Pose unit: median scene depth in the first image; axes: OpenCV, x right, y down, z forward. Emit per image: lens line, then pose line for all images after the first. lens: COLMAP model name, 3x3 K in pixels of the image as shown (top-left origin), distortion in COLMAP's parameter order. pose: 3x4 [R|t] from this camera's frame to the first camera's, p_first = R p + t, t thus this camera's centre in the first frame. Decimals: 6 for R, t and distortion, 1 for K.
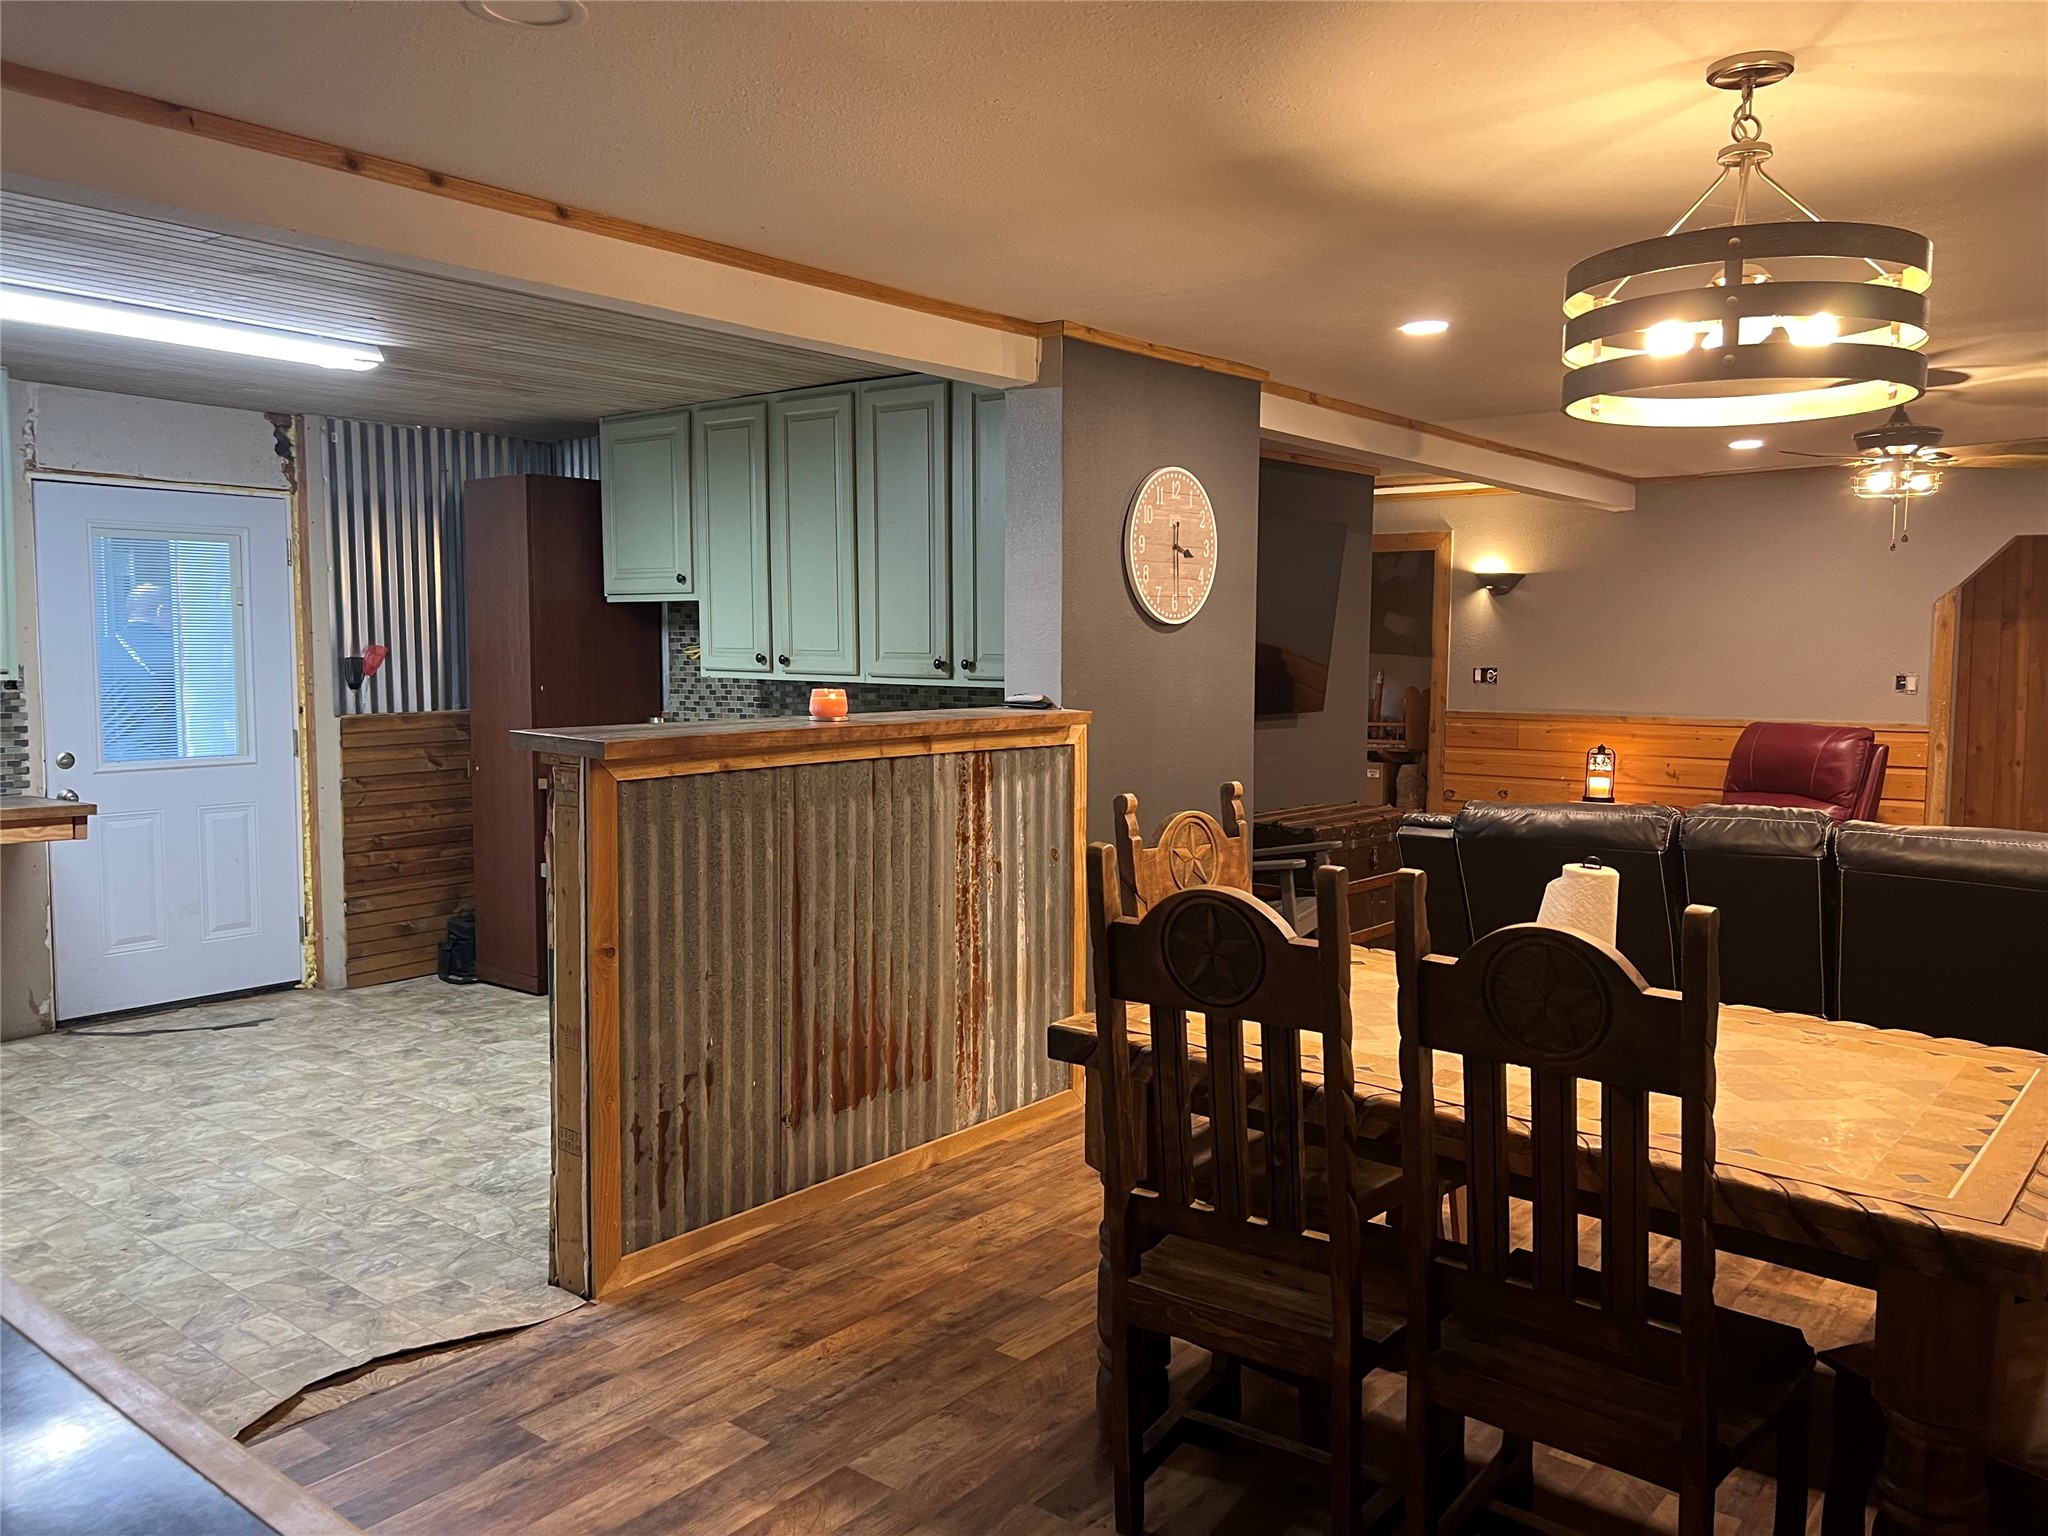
lens RADIAL K [[1526.7, 0, 1044.4], [0, 1526.7, 752.3], [0, 0, 1]] dist [0.057051, -0.065596]
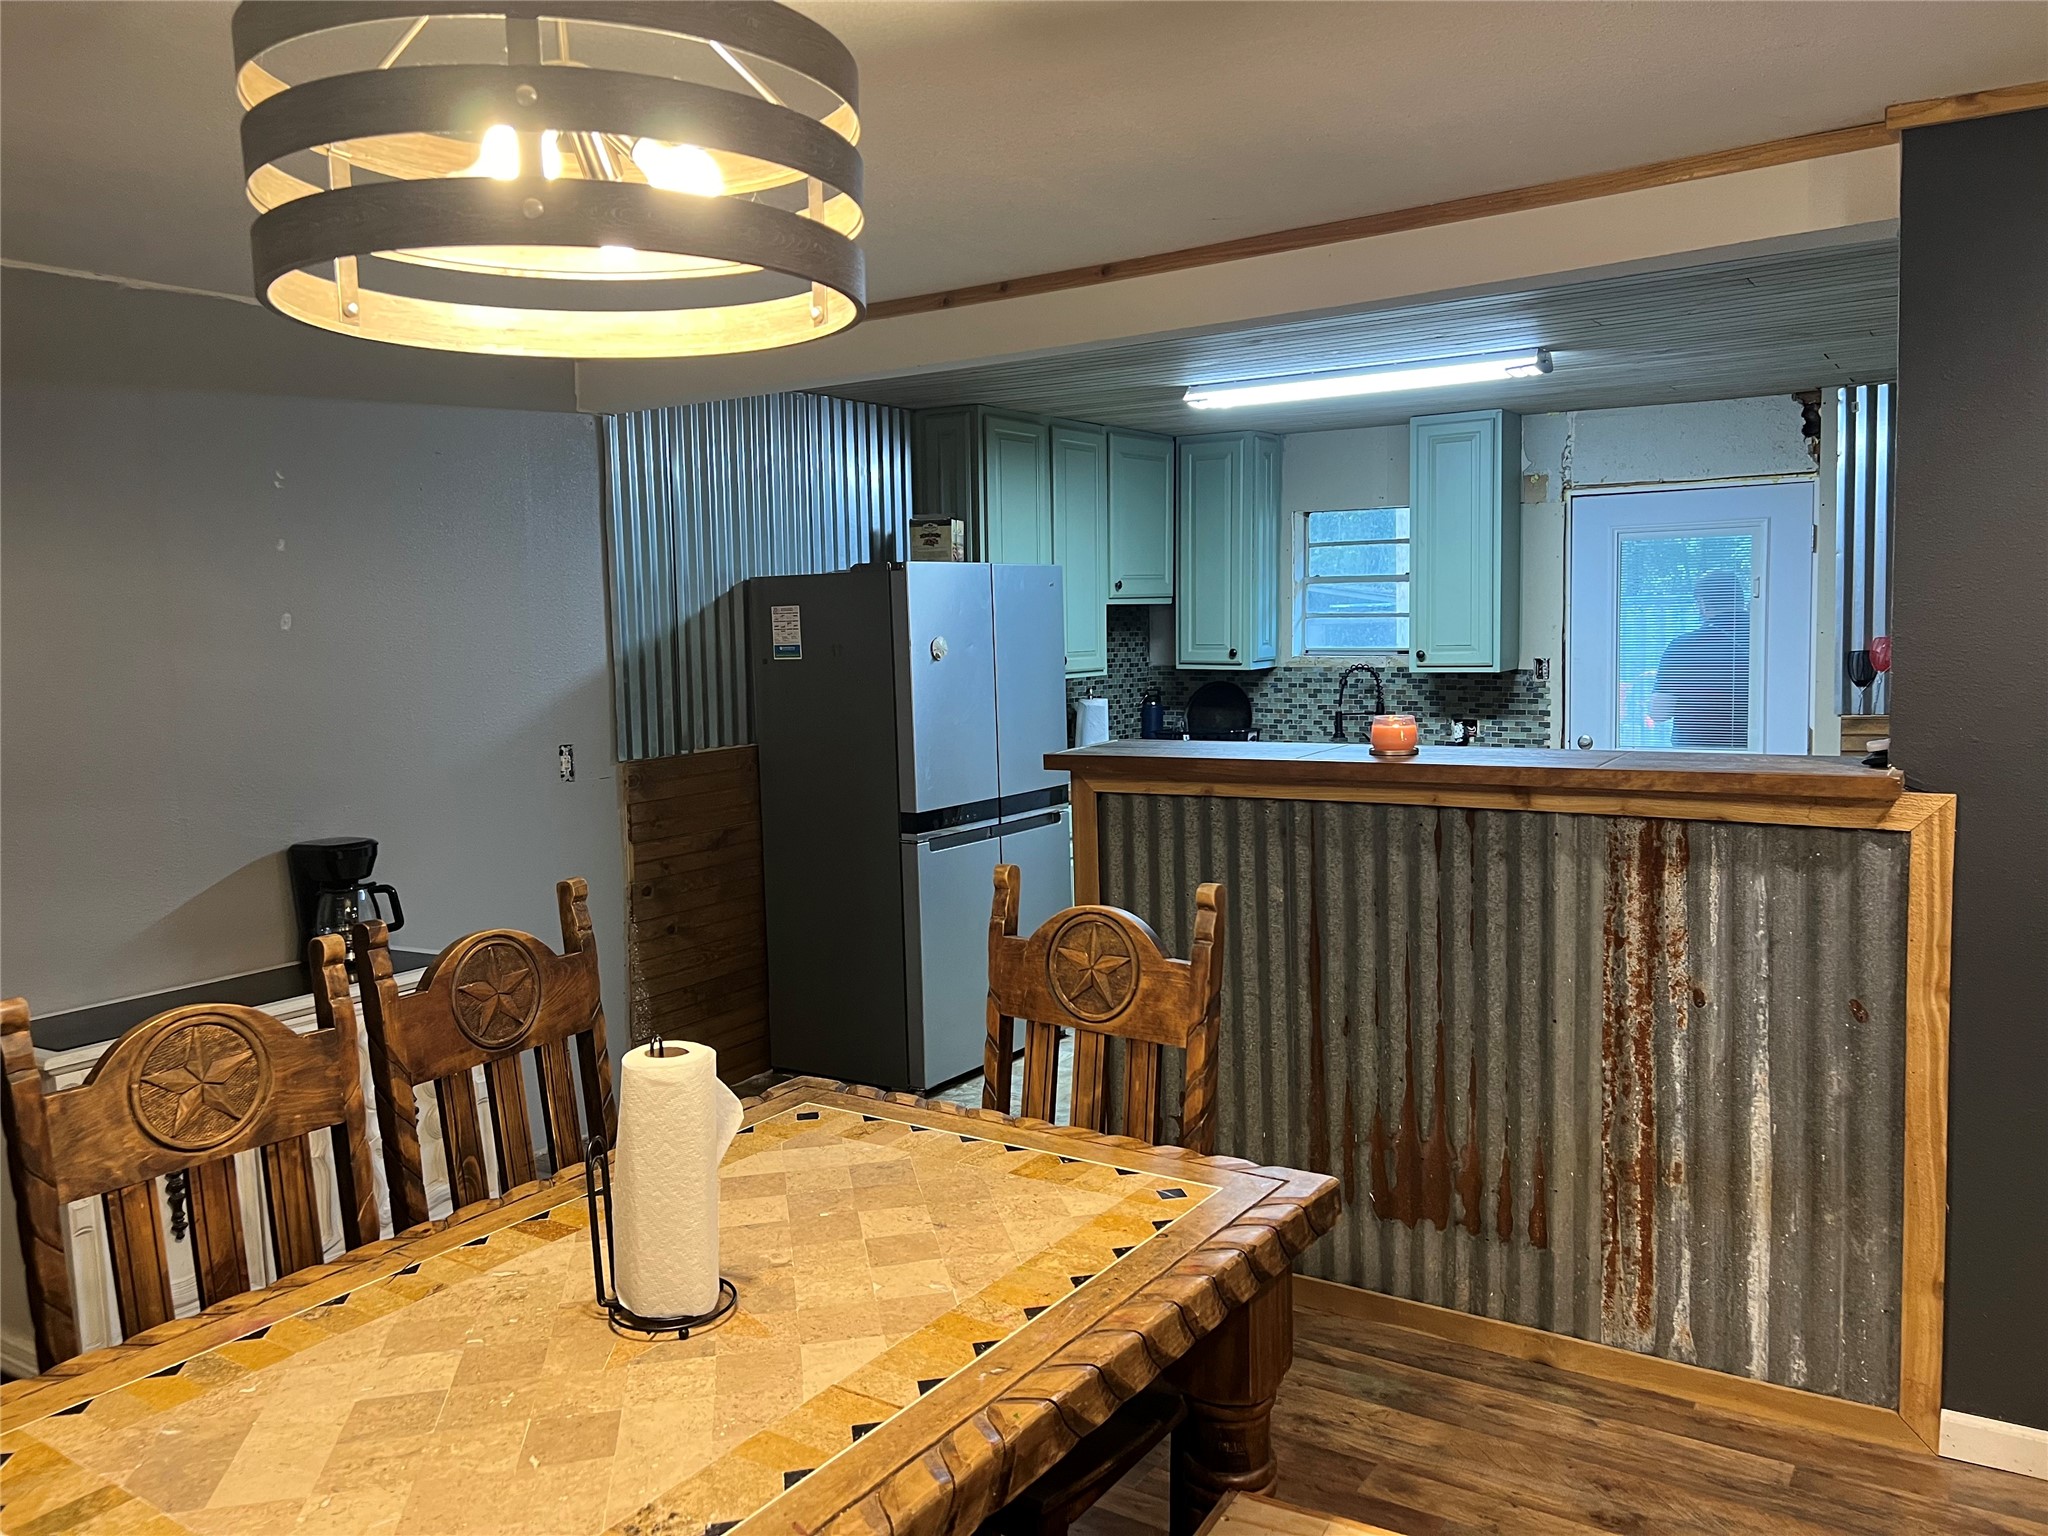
lens RADIAL K [[1526.7, 0, 1028.6], [0, 1526.7, 757.8], [0, 0, 1]] dist [0.057051, -0.065596]
pose [[0.096058, 0.080839, -0.992088, 0.568203], [-0.050639, 0.995803, 0.076239, -0.061640], [0.994087, 0.042915, 0.099749, 0.607509]]
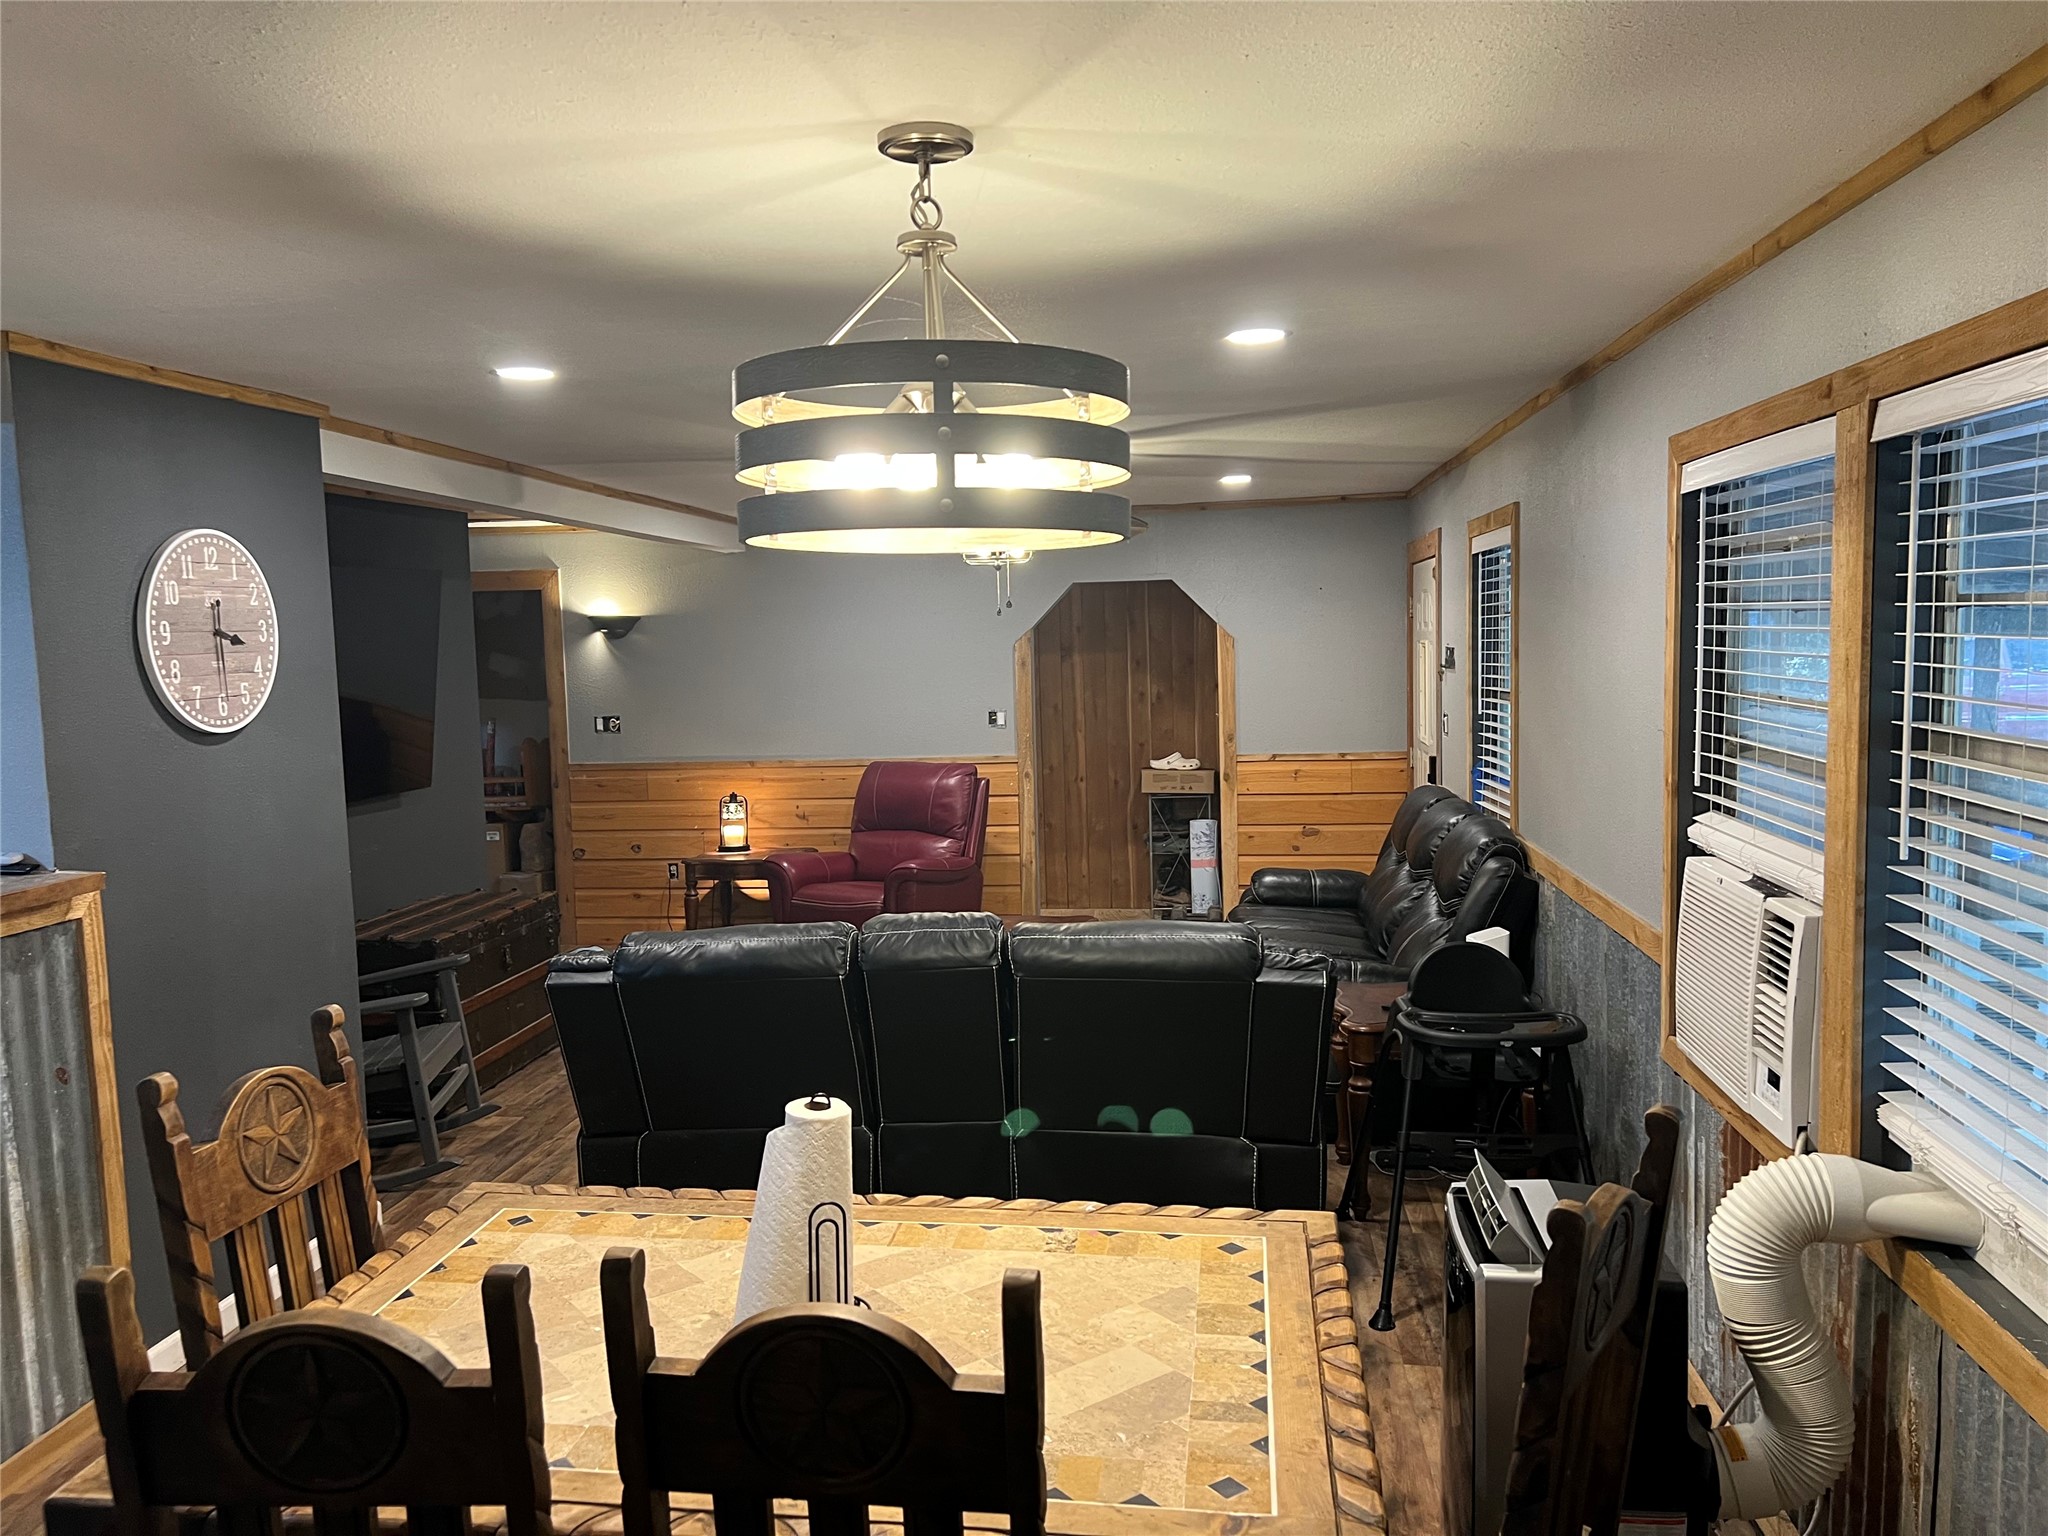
lens RADIAL K [[1526.7, 0, 1023.3], [0, 1526.7, 783.2], [0, 0, 1]] dist [0.057051, -0.065596]
pose [[0.848996, -0.076909, 0.522773, 0.020954], [0.067603, 0.997030, 0.036891, -0.066208], [-0.524057, 0.004021, 0.851674, 0.142429]]
